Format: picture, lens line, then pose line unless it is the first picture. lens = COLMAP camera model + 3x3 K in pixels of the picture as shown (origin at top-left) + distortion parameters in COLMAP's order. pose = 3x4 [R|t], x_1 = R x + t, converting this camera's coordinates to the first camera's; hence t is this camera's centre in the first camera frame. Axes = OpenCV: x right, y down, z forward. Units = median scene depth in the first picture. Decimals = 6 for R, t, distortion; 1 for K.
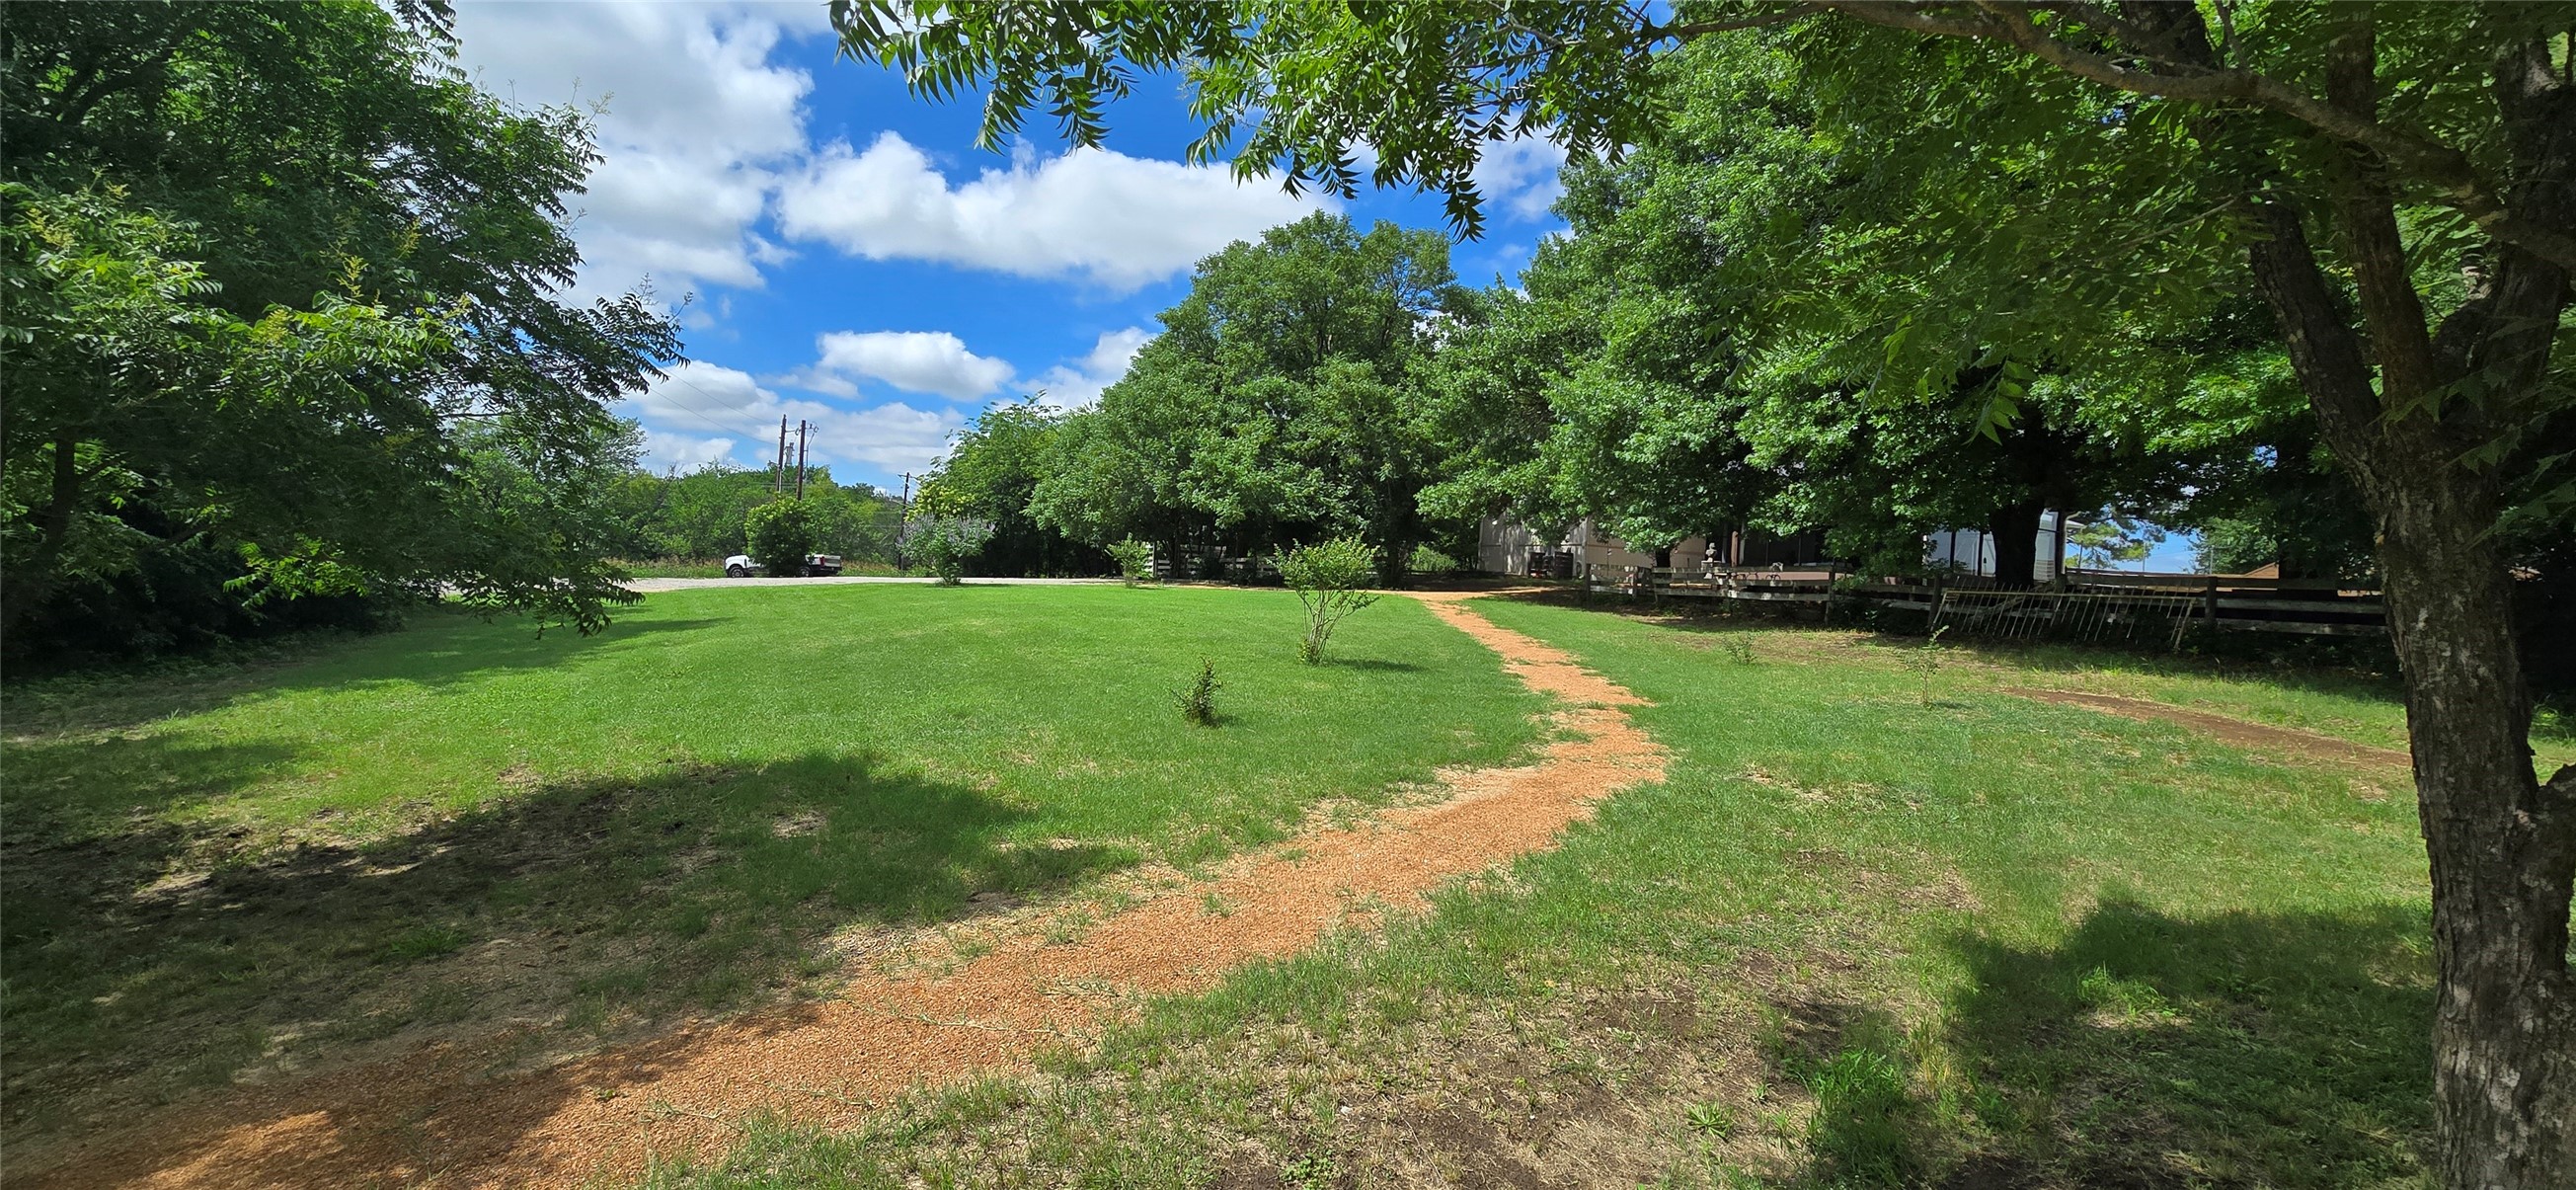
lens RADIAL K [[1077.7, 0, 1288.4], [0, 1077.7, 588.5], [0, 0, 1]] dist [0.004163, 0.000186]
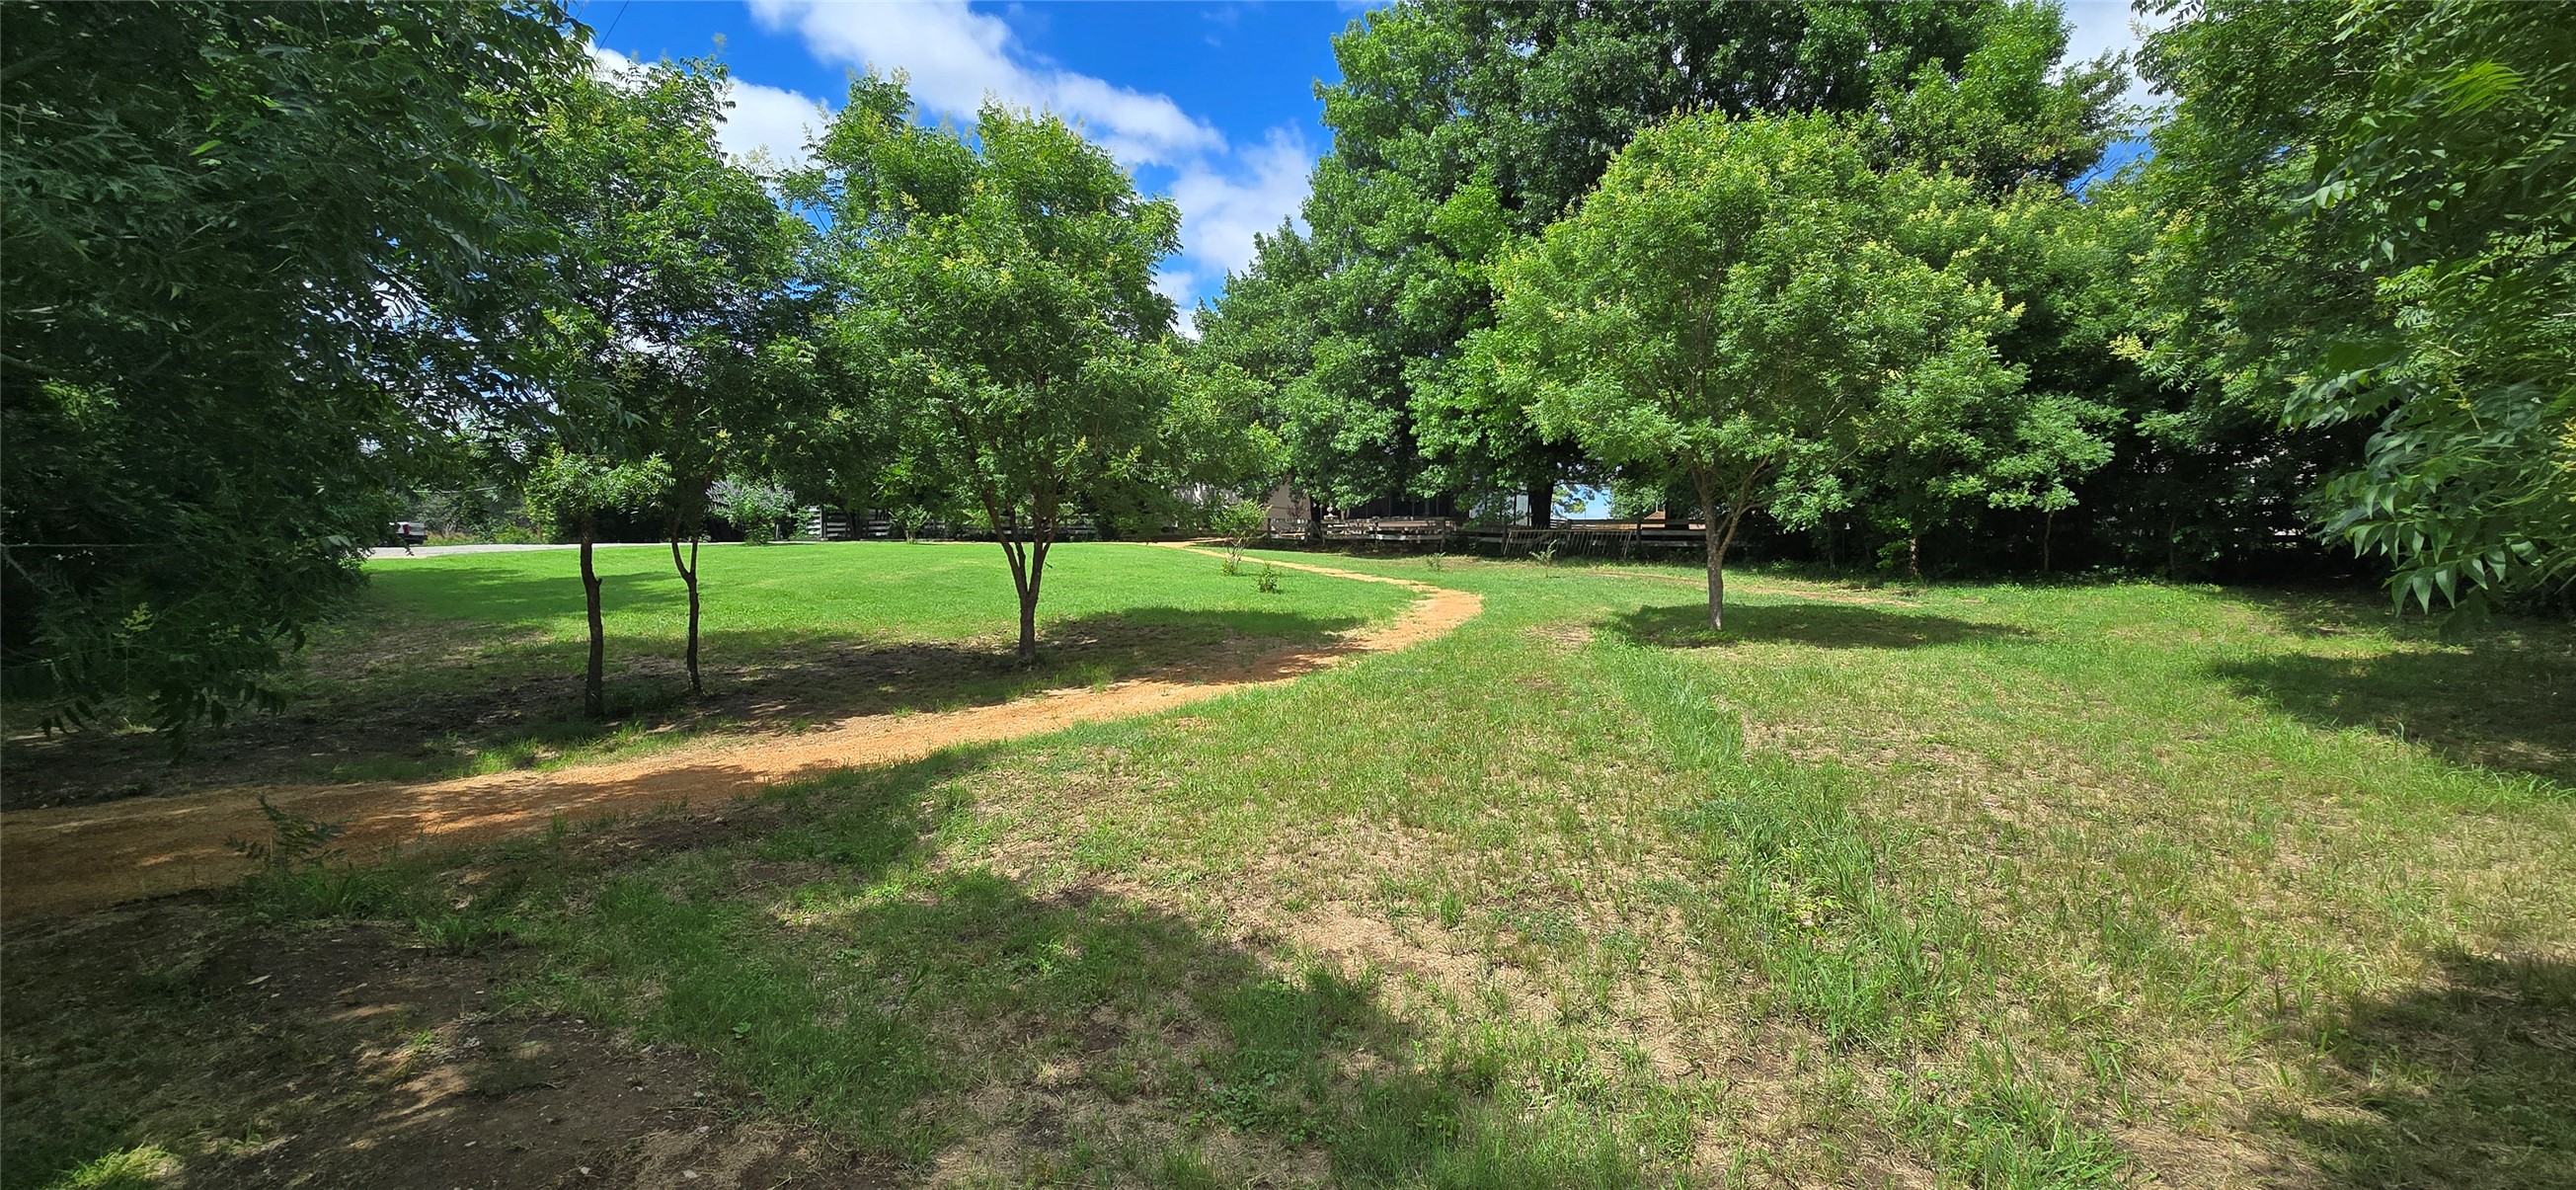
lens RADIAL K [[1077.7, 0, 1287.5], [0, 1077.7, 594.4], [0, 0, 1]] dist [0.004163, 0.000186]
pose [[0.911280, -0.042139, 0.409625, -0.396690], [0.024988, 0.998576, 0.047136, 0.014256], [-0.411028, -0.032718, 0.911035, -0.385767]]
